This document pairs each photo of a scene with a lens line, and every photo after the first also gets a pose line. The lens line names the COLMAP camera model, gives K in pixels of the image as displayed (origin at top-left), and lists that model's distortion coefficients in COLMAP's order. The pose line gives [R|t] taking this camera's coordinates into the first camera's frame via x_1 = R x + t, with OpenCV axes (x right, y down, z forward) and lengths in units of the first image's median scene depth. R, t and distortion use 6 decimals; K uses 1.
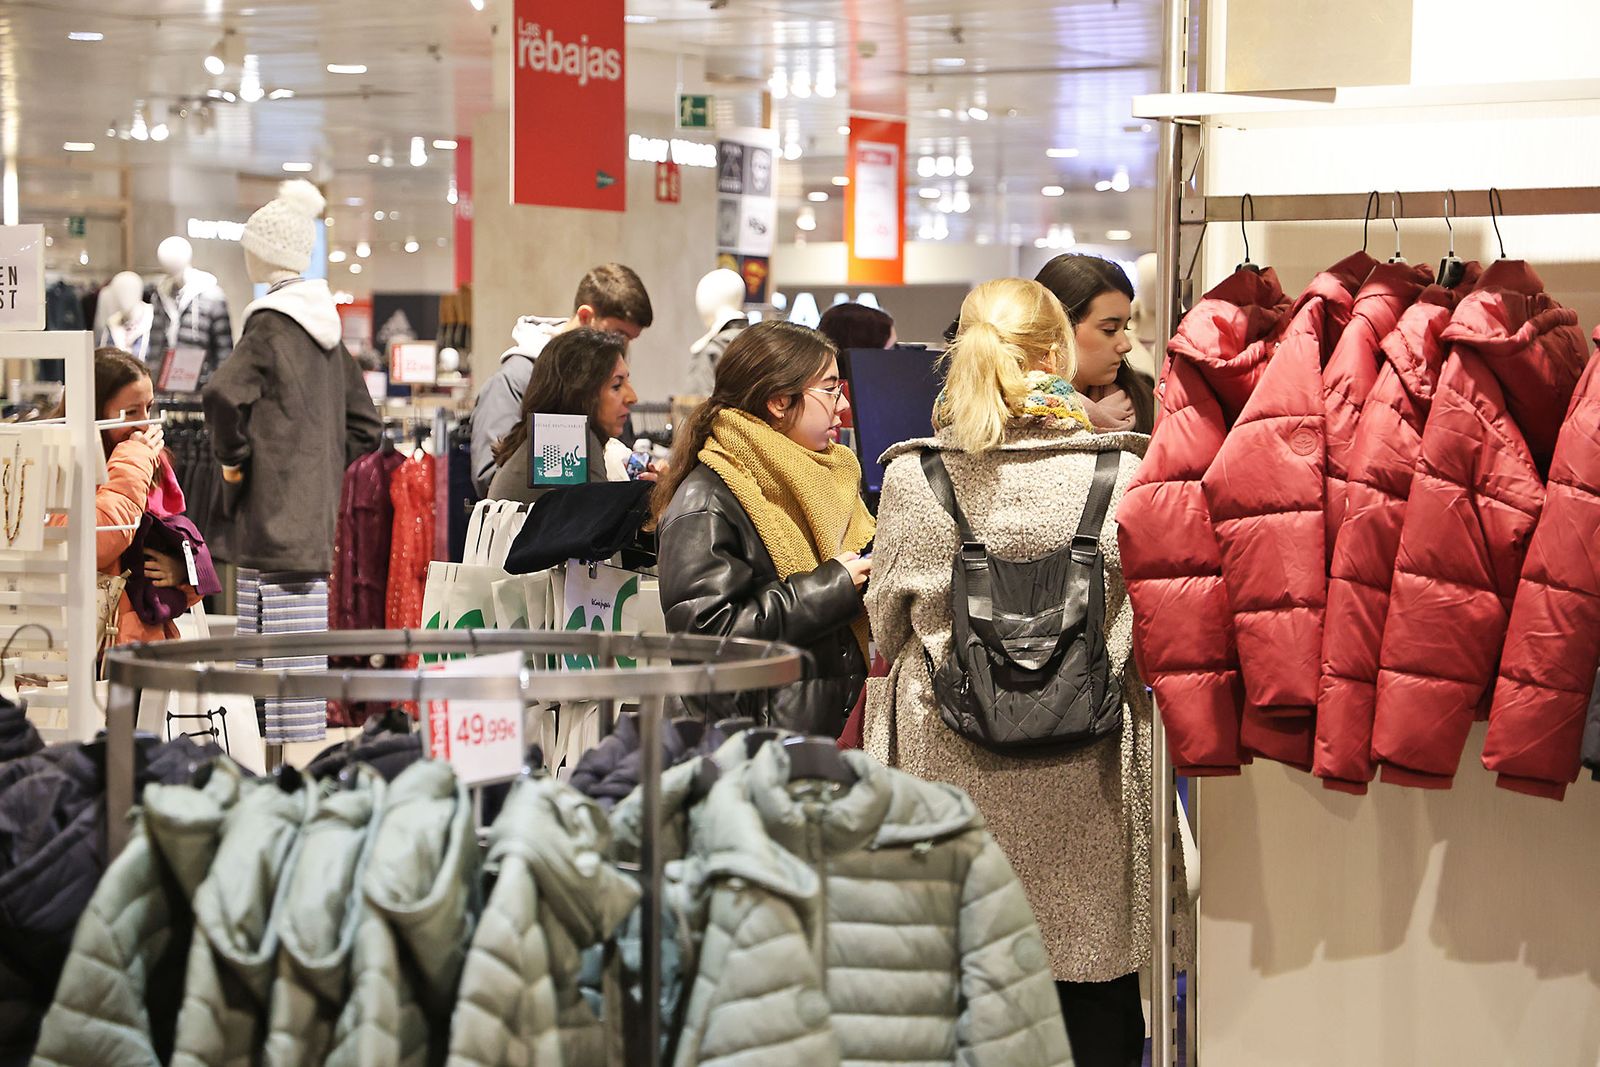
lens RADIAL K [[3404.5, 0, 980.5], [0, 3404.5, 415.6], [0, 0, 1]] dist [-0.187888, 4.088038]
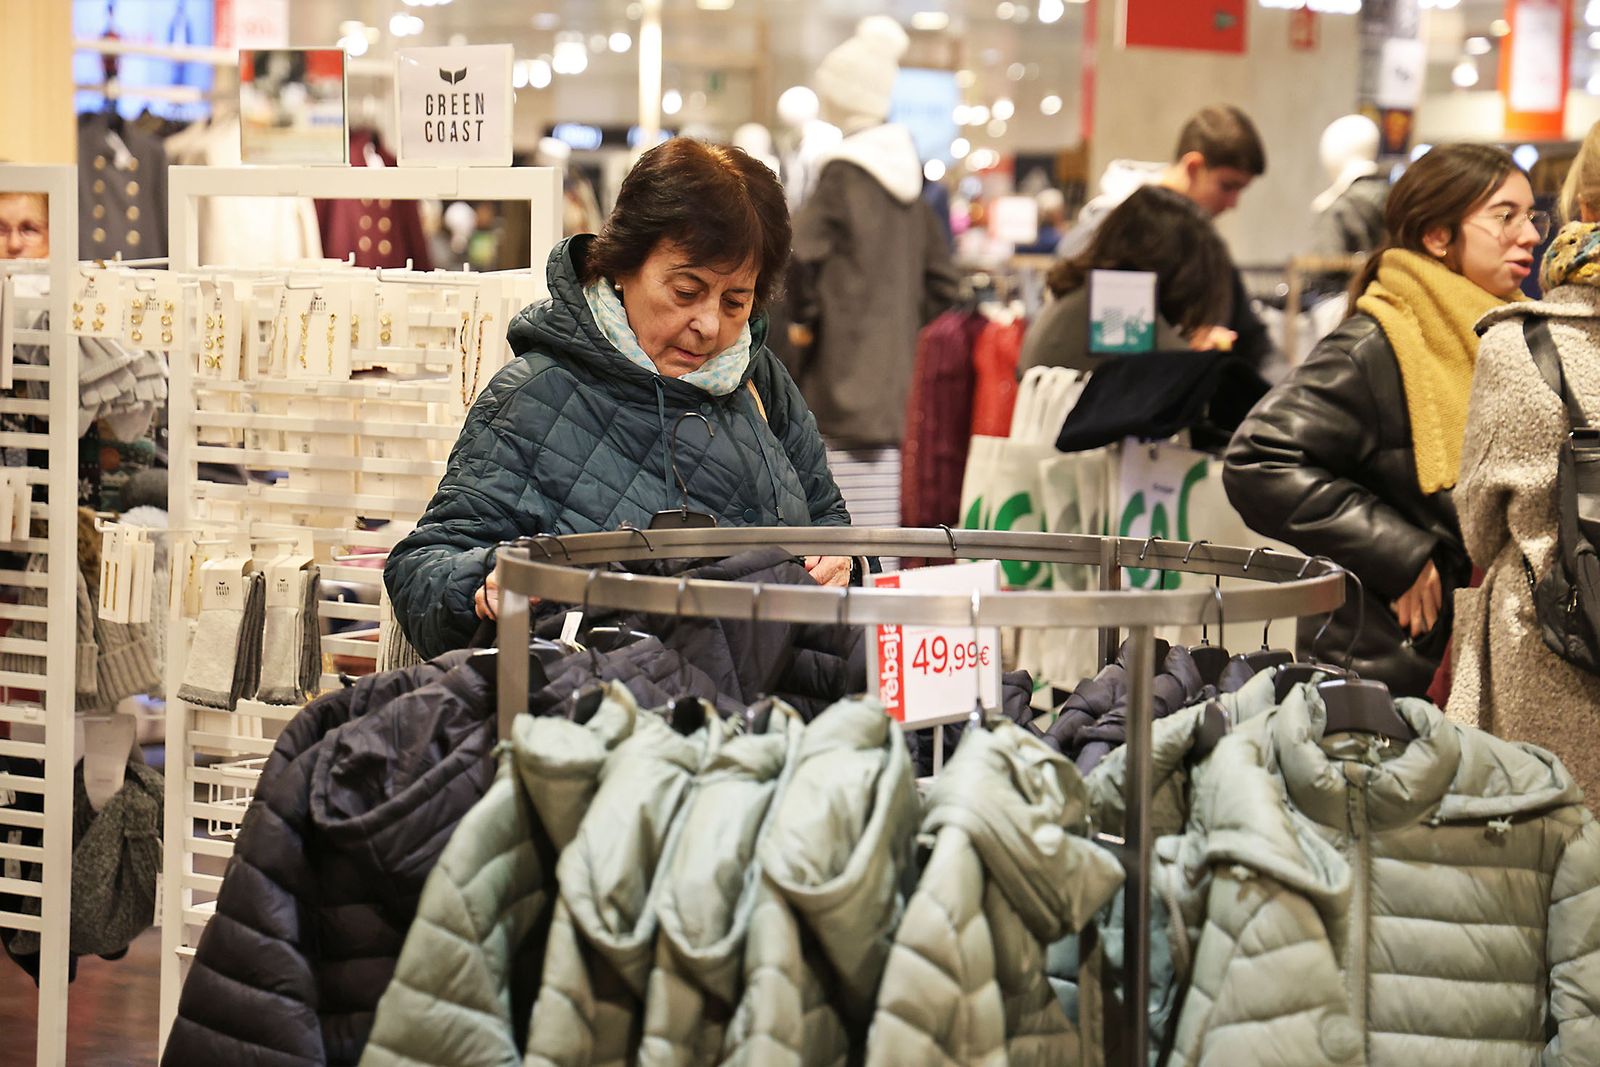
lens RADIAL K [[3469.3, 0, 870.9], [0, 3469.3, 533.4], [0, 0, 1]] dist [0.304828, 0.390589]
pose [[0.976633, 0.027025, -0.213206, 0.013294], [-0.011454, 0.997197, 0.073936, 0.002374], [0.214607, -0.069767, 0.974206, 0.204527]]
